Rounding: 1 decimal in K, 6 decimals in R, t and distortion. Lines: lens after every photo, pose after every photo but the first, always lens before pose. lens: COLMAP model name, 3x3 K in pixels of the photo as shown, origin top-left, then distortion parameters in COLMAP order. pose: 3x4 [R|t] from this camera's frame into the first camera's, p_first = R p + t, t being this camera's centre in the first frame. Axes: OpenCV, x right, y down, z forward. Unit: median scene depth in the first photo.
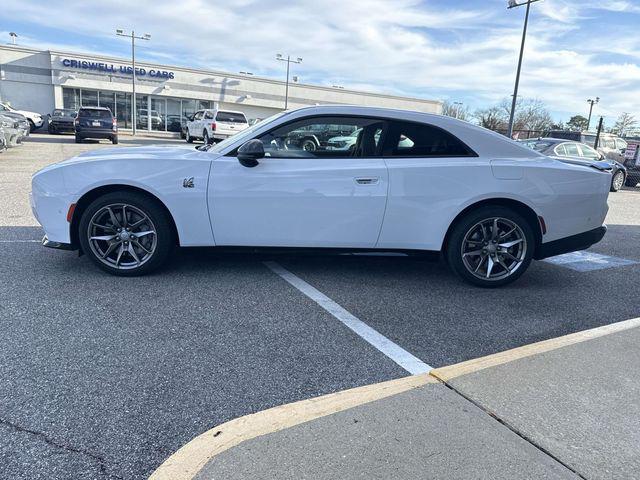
lens RADIAL K [[495.8, 0, 320.0], [0, 495.8, 240.0], [0, 0, 1]] dist [0.046872, -0.051318]
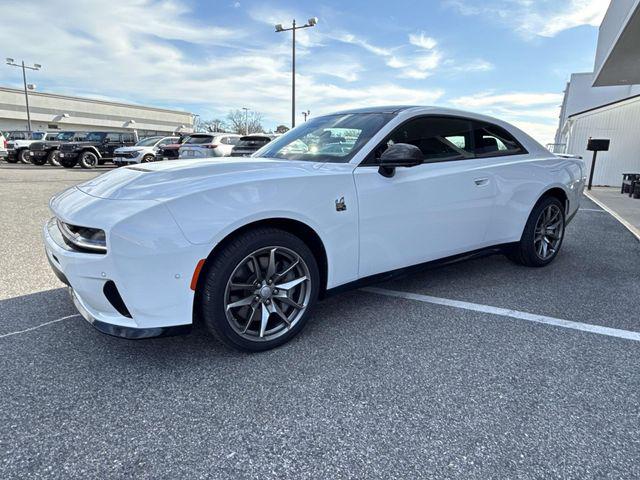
lens RADIAL K [[421.1, 0, 318.5], [0, 421.1, 253.9], [0, 0, 1]] dist [0.000881, -0.002515]
pose [[0.827691, -0.174732, 0.533289, -0.116793], [0.148371, 0.984612, 0.092328, -0.019087], [-0.541215, 0.002705, 0.840880, 0.087251]]
